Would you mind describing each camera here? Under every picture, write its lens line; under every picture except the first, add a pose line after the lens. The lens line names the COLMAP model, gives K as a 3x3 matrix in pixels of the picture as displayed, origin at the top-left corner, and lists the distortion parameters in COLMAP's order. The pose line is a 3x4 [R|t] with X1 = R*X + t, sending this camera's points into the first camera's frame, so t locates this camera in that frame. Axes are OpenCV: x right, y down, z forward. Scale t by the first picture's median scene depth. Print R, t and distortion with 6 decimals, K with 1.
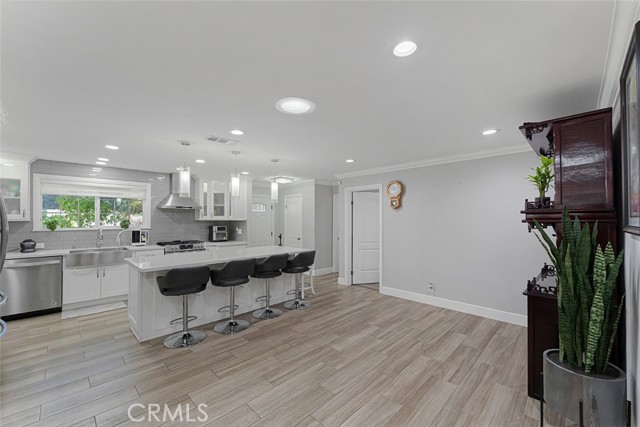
lens RADIAL K [[260.9, 0, 319.7], [0, 260.9, 217.1], [0, 0, 1]] dist [-0.001248, -0.000173]
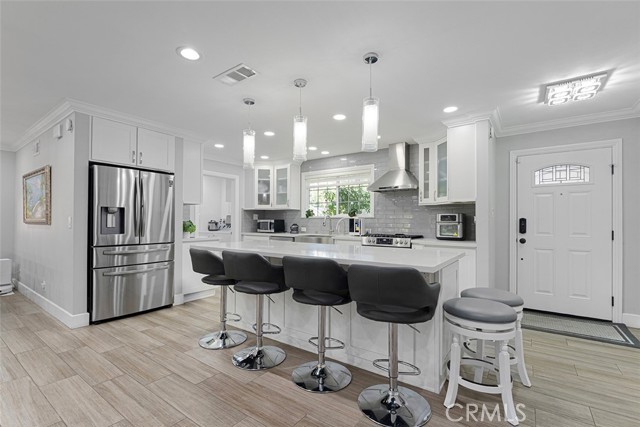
lens RADIAL K [[292.9, 0, 318.8], [0, 292.9, 217.8], [0, 0, 1]] dist [-0.002279, 0.000199]
pose [[0.158198, -0.012348, -0.987330, 0.322804], [0.003764, 0.999922, -0.011903, 0.070022], [0.987400, -0.001834, 0.158232, 0.831972]]
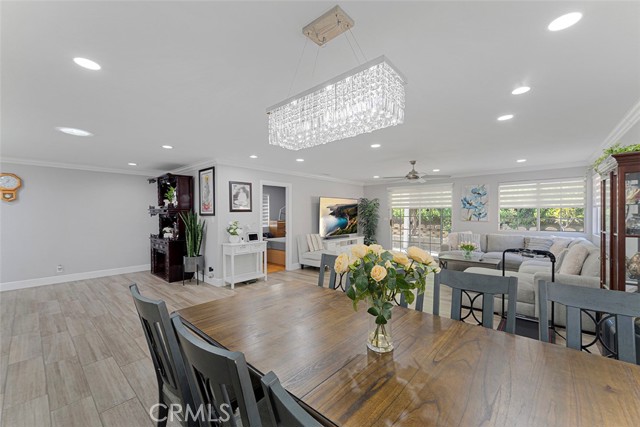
lens RADIAL K [[256.1, 0, 320.8], [0, 256.1, 215.5], [0, 0, 1]] dist [0.000231, -0.000078]
pose [[-0.065865, -0.005028, 0.997816, -0.838202], [-0.004899, 0.999977, 0.004715, 0.011791], [-0.997817, -0.004577, -0.065888, -0.131566]]
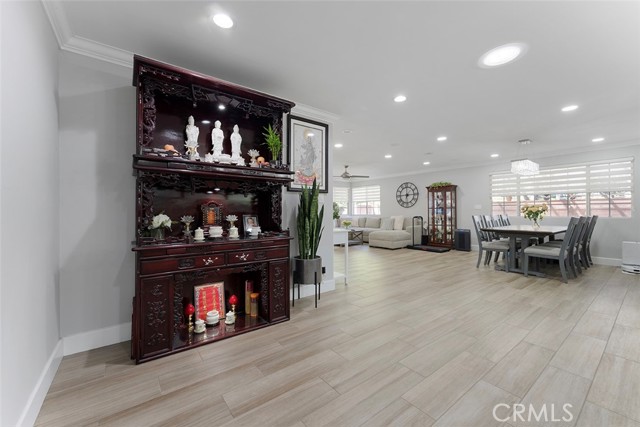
lens RADIAL K [[258.2, 0, 321.2], [0, 258.2, 210.1], [0, 0, 1]] dist [-0.000671, 0.000205]
pose [[-0.991567, 0.003791, 0.129537, 0.237158], [0.001856, 0.999885, -0.015061, 0.086569], [-0.129579, -0.014694, -0.991460, 1.074520]]
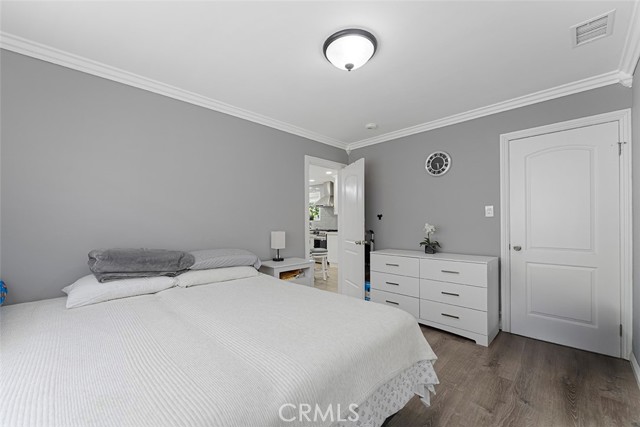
lens RADIAL K [[260.5, 0, 320.4], [0, 260.5, 221.7], [0, 0, 1]] dist [-0.010440, -0.000184]
pose [[0.007859, -0.001958, -0.999967, 1.125799], [0.013062, 0.999913, -0.001856, 0.066464], [0.999884, -0.013047, 0.007884, 1.219893]]
